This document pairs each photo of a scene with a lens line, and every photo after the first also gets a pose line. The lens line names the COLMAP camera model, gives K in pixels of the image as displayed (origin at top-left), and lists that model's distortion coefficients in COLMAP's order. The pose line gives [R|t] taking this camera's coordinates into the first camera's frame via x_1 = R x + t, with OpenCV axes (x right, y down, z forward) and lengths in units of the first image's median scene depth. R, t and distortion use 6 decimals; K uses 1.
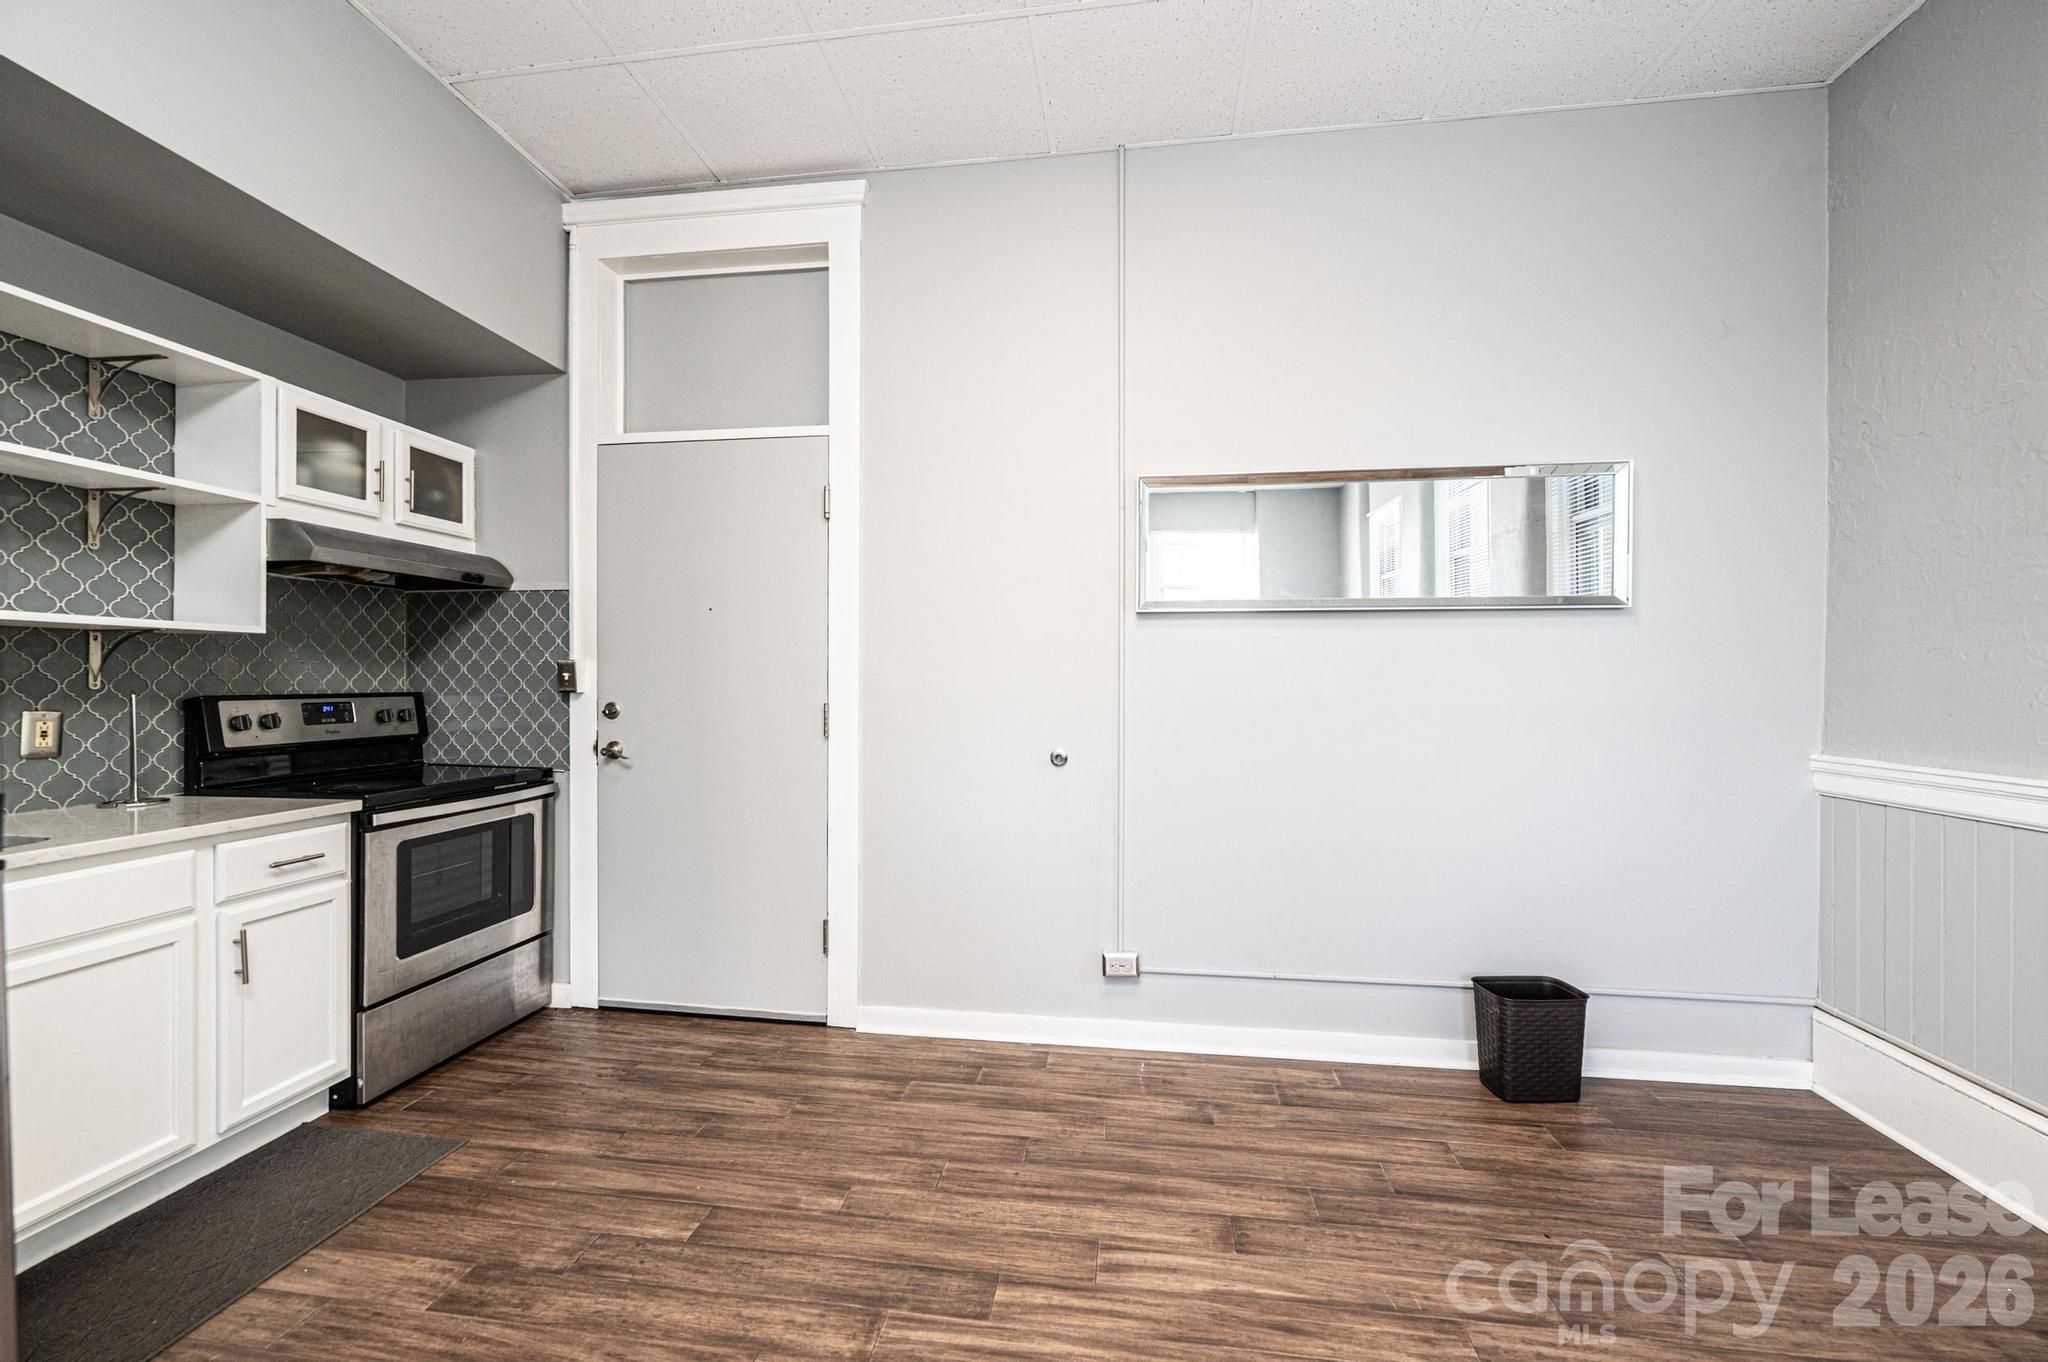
lens RADIAL K [[816.0, 0, 1022.9], [0, 816.0, 681.3], [0, 0, 1]] dist [-0.000244, 0.000079]
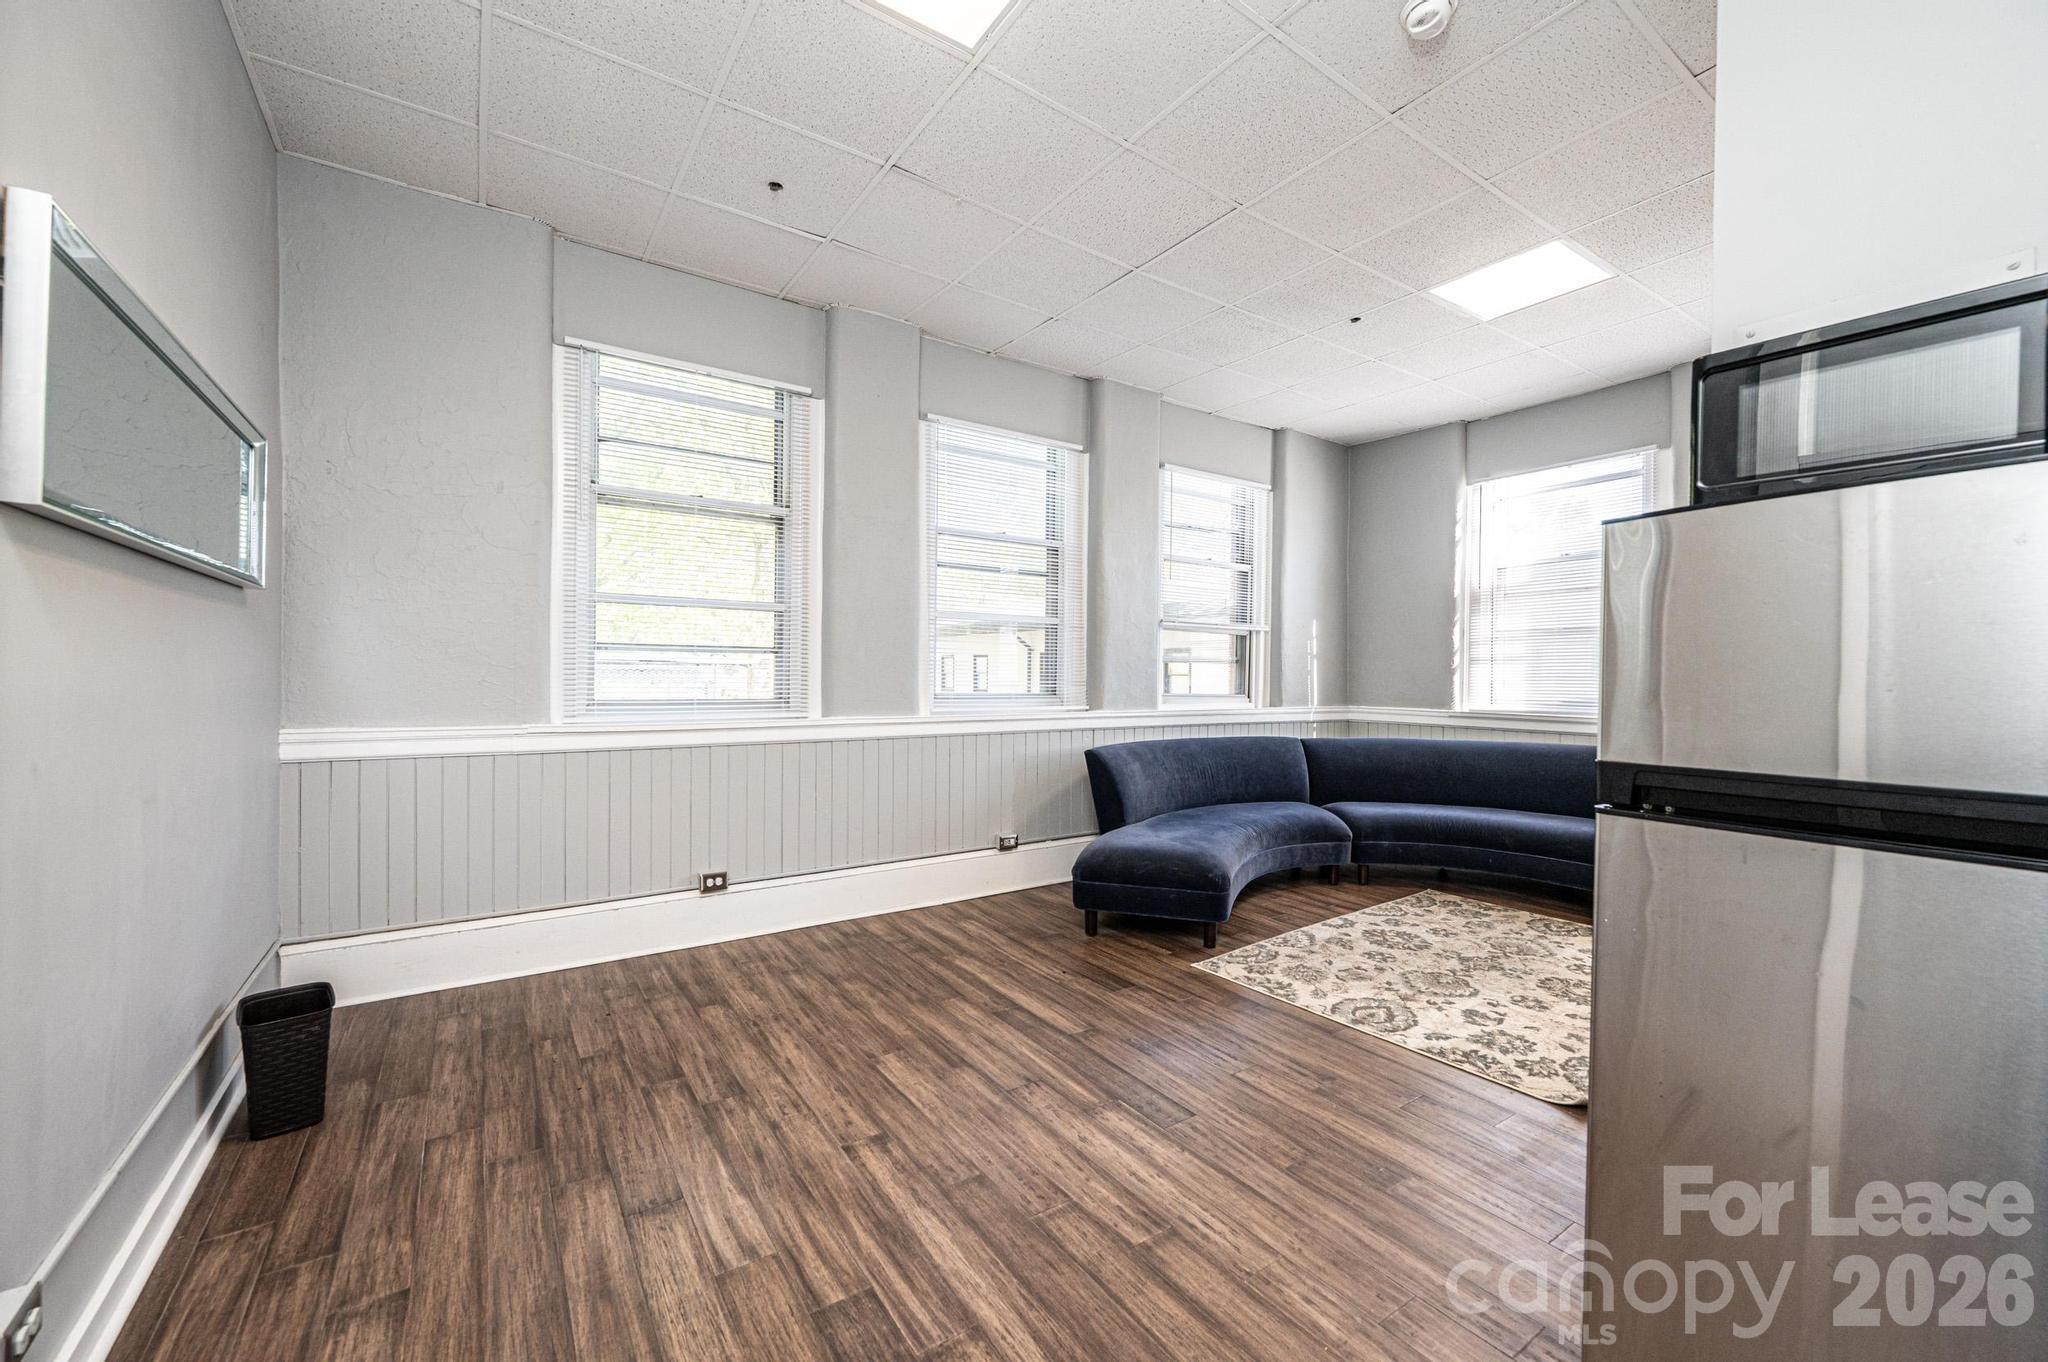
lens RADIAL K [[816.0, 0, 1026.9], [0, 816.0, 682.0], [0, 0, 1]] dist [-0.000244, 0.000079]
pose [[-0.670753, -0.014541, 0.741538, -0.610829], [-0.008809, 0.999893, 0.011639, -0.000278], [-0.741628, 0.001274, -0.670810, 1.012466]]
